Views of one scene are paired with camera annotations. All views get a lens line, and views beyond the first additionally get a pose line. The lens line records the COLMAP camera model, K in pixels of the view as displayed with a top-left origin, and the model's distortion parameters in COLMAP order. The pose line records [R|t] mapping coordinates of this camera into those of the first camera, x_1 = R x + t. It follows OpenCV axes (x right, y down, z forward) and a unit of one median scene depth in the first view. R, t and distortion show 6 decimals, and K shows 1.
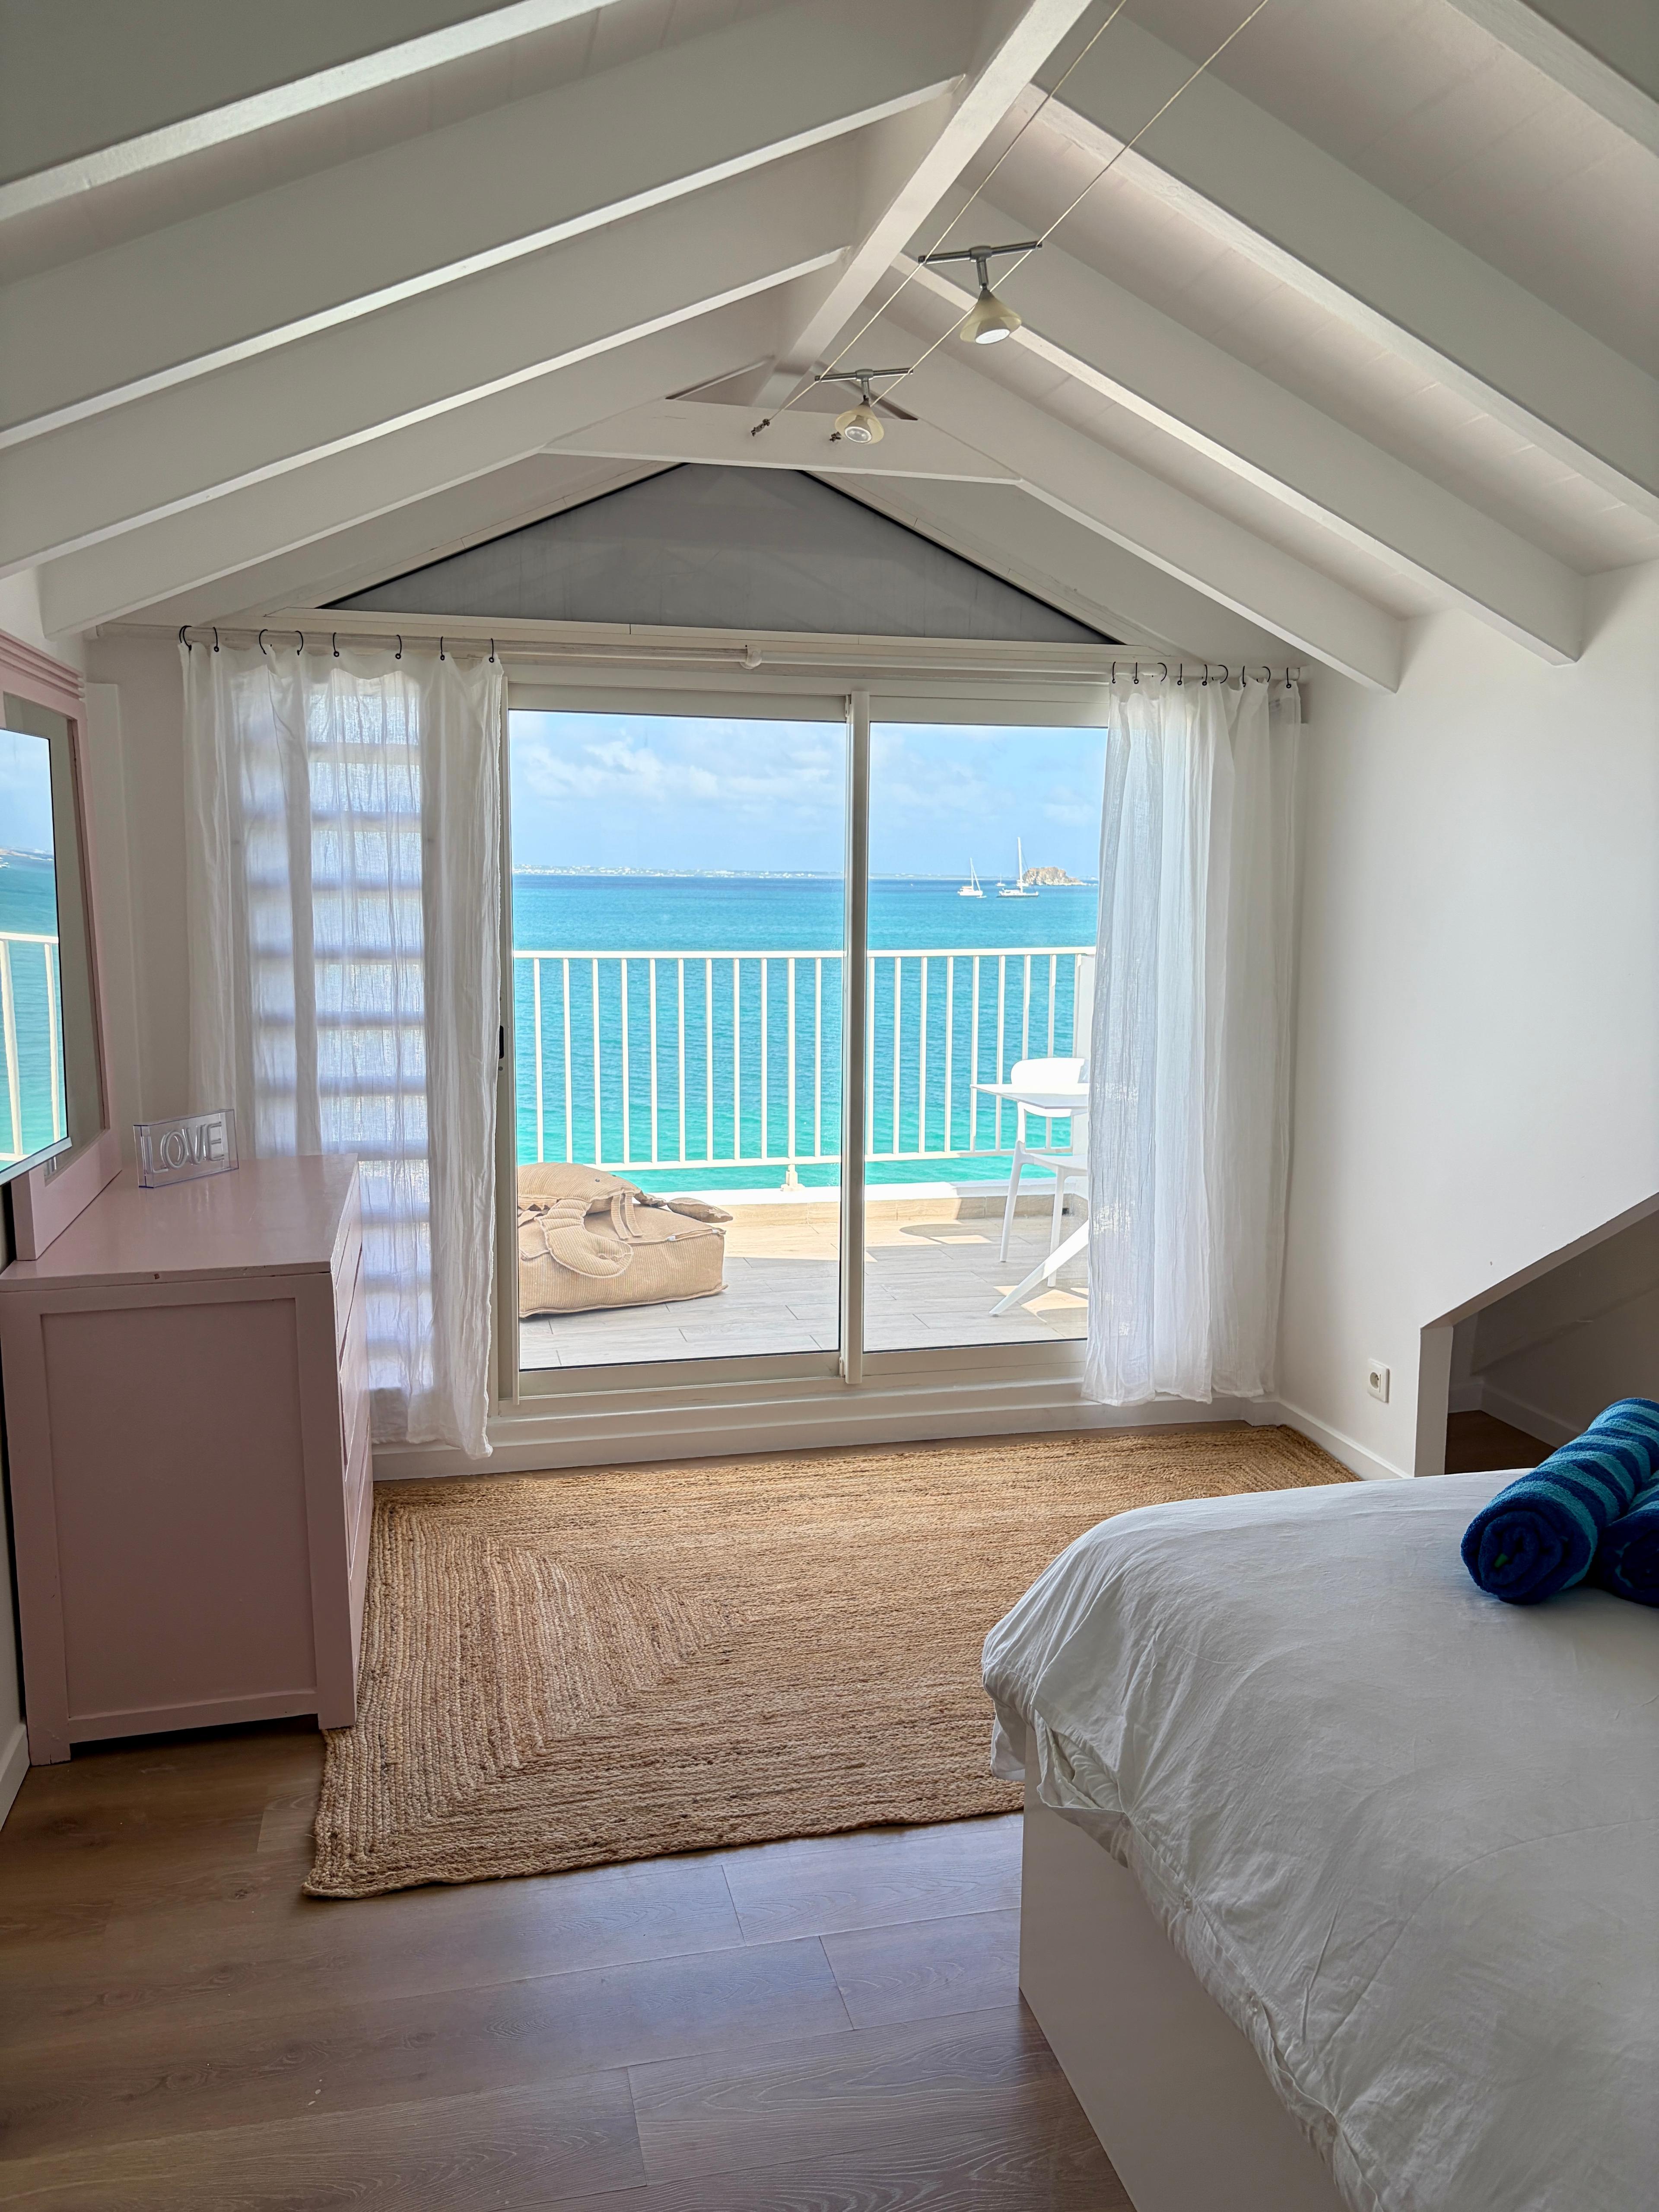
lens RADIAL K [[1691.1, 0, 855.4], [0, 1691.1, 1112.3], [0, 0, 1]] dist [0.020178, 0.000394]
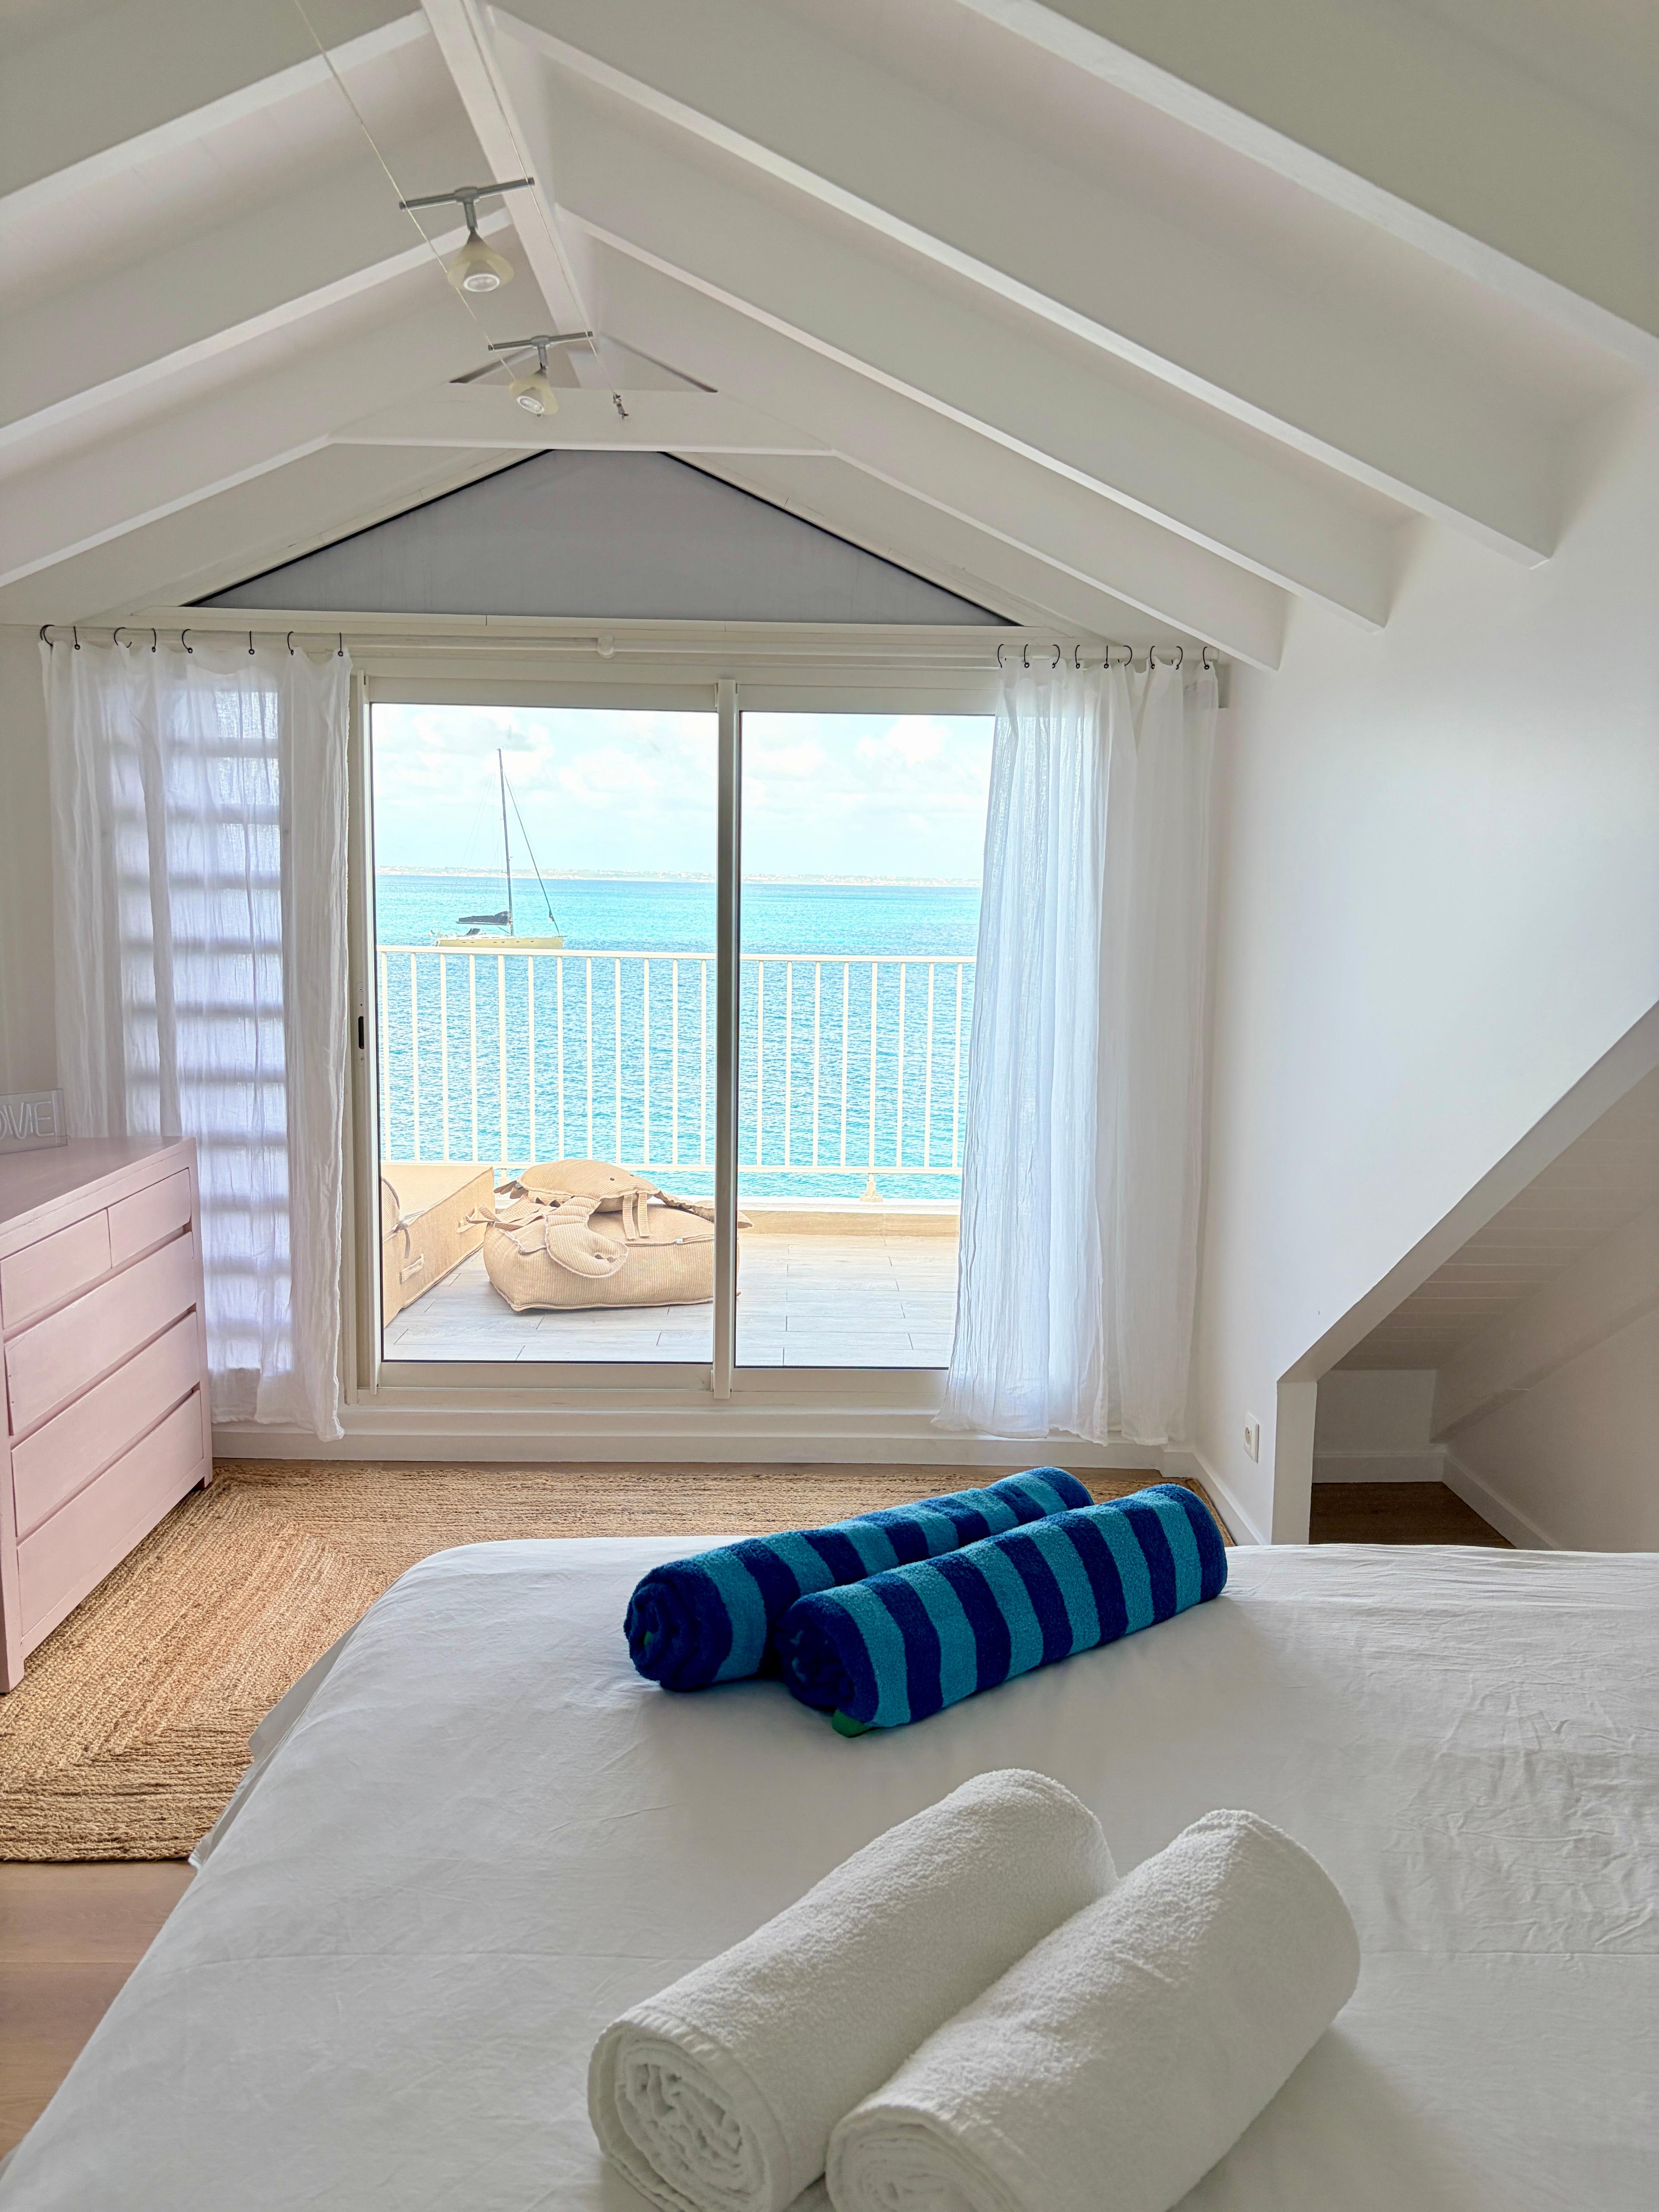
lens RADIAL K [[1691.1, 0, 855.4], [0, 1691.1, 1112.3], [0, 0, 1]] dist [0.020178, 0.000394]
pose [[0.975997, 0.038030, -0.214440, 0.284372], [-0.039658, 0.999208, -0.003293, -0.002348], [0.214145, 0.011718, 0.976732, 0.074942]]
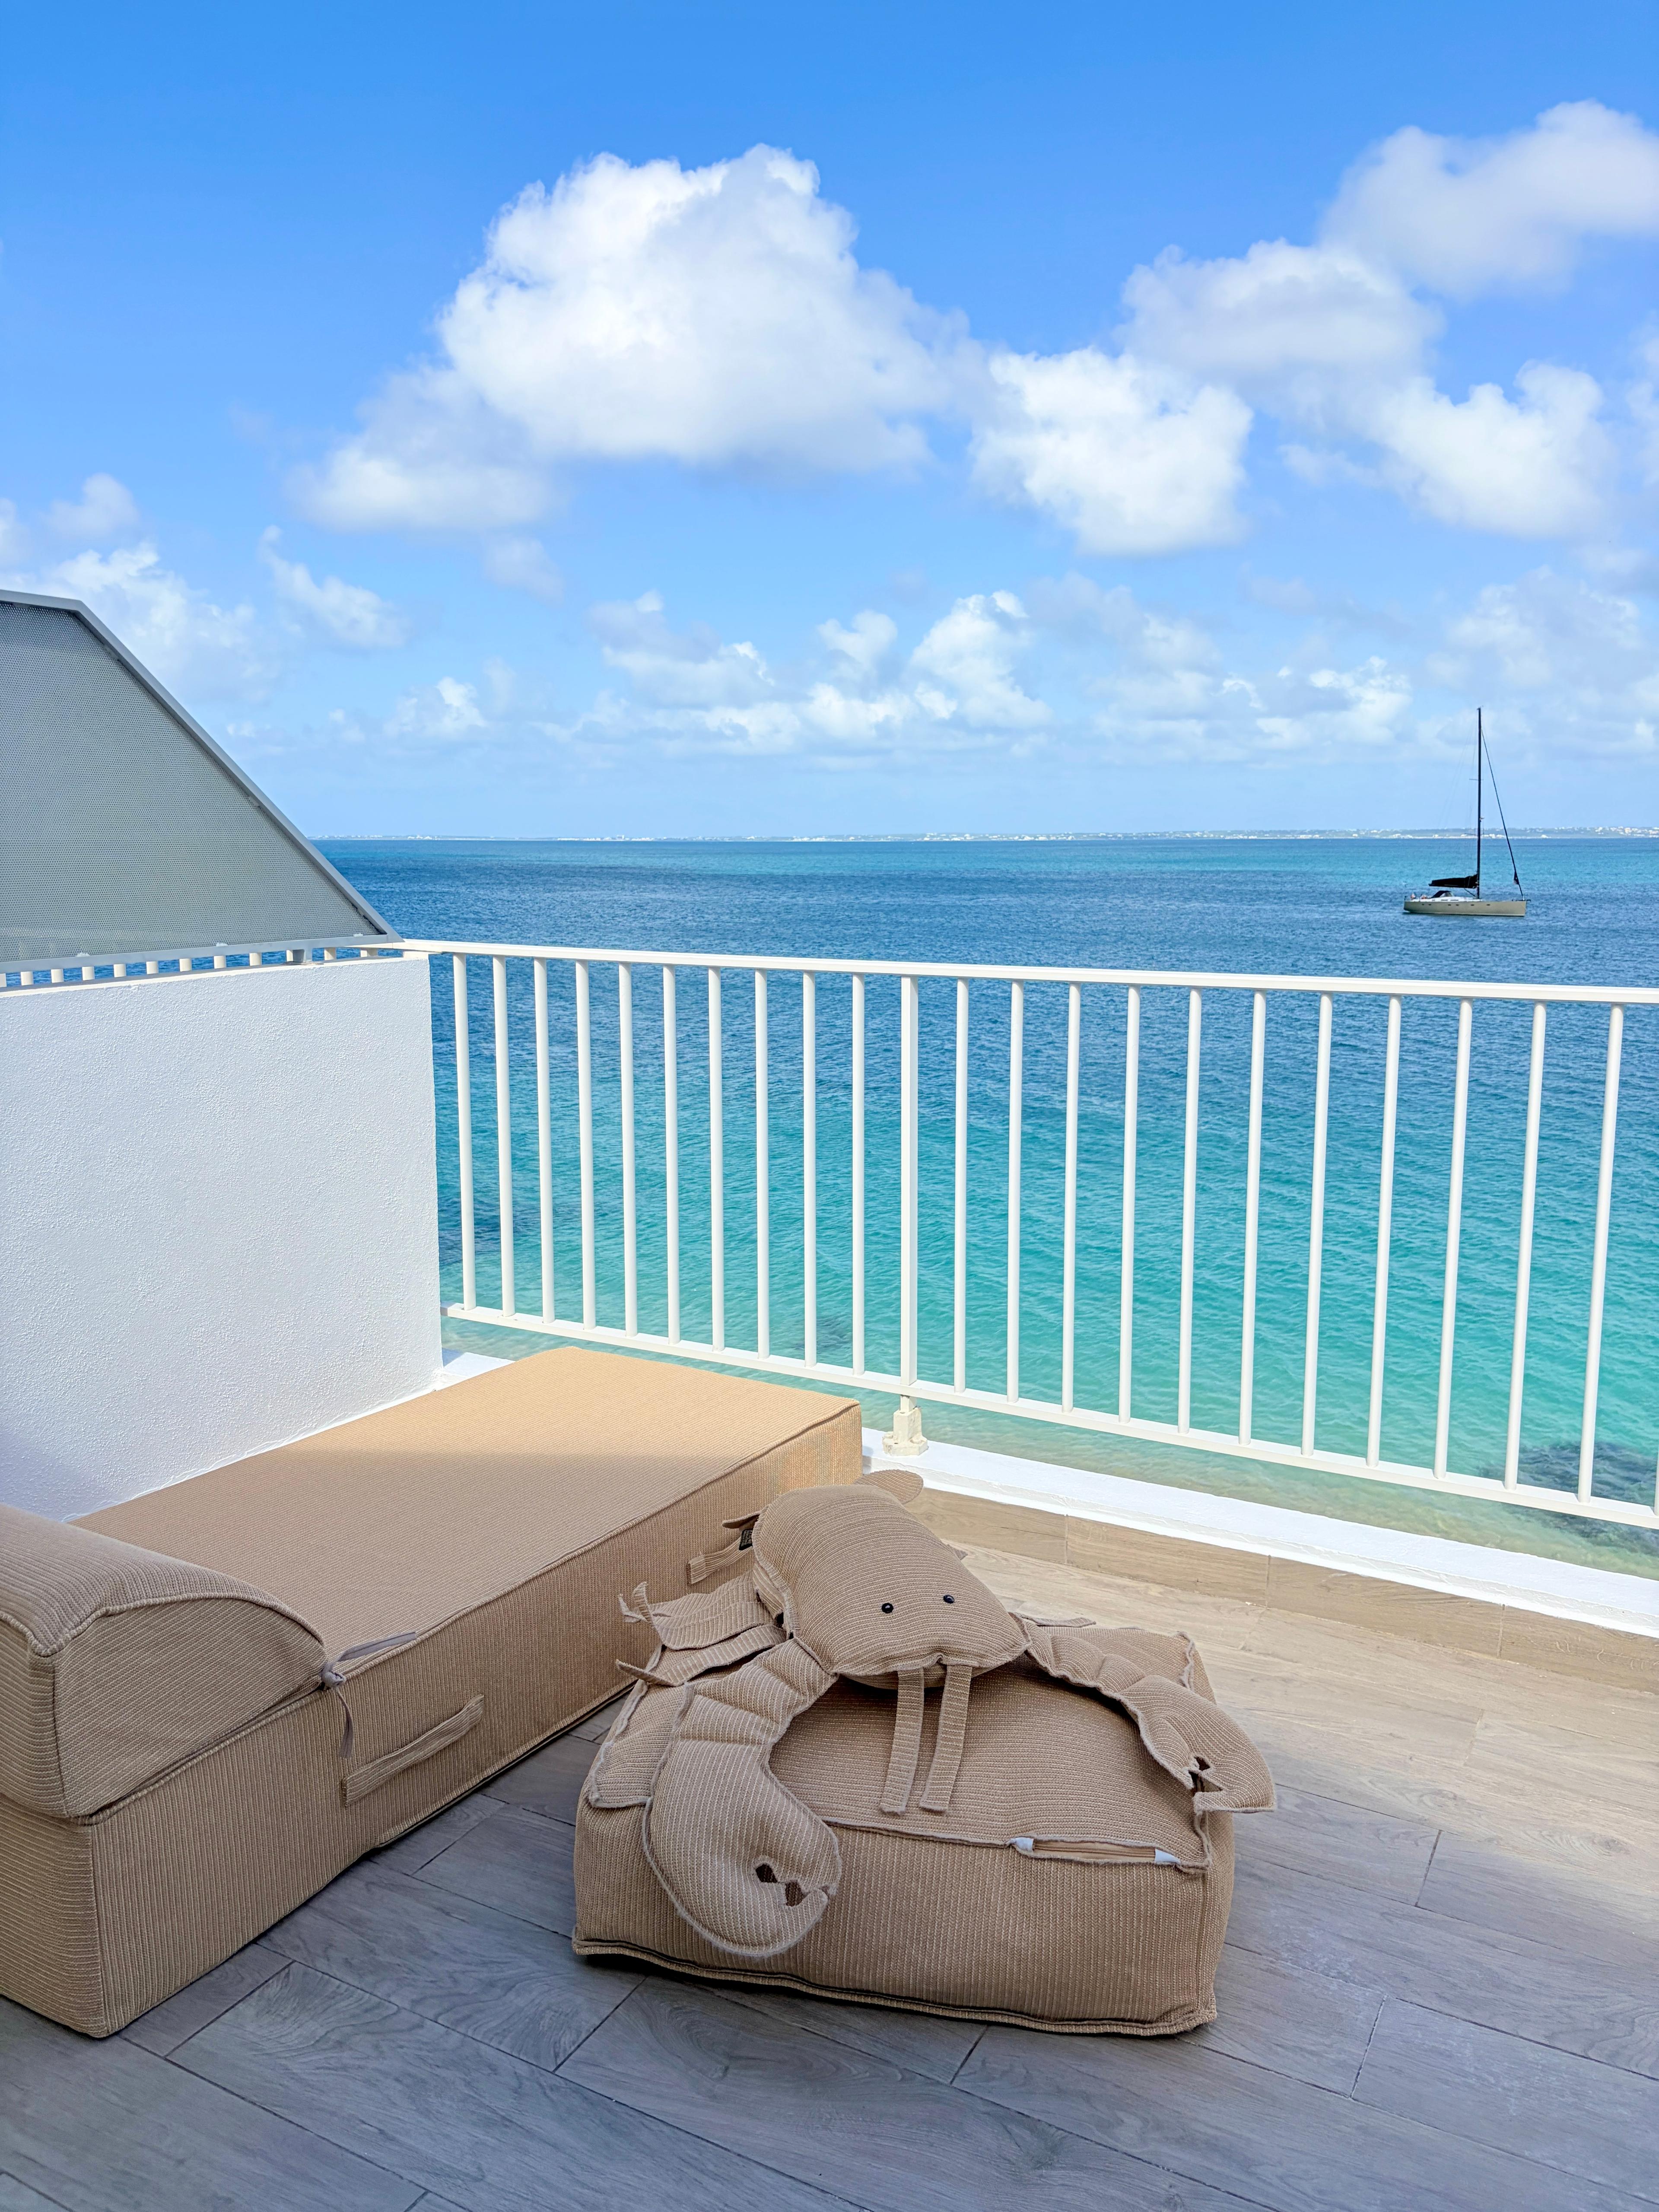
lens RADIAL K [[1705.7, 0, 786.3], [0, 1705.7, 1107.4], [0, 0, 1]] dist [0.014145, -0.033987]
pose [[0.717933, 0.095877, -0.689478, 0.112662], [-0.087043, 0.995060, 0.047735, -0.120450], [0.690649, 0.025744, 0.722732, 1.004617]]
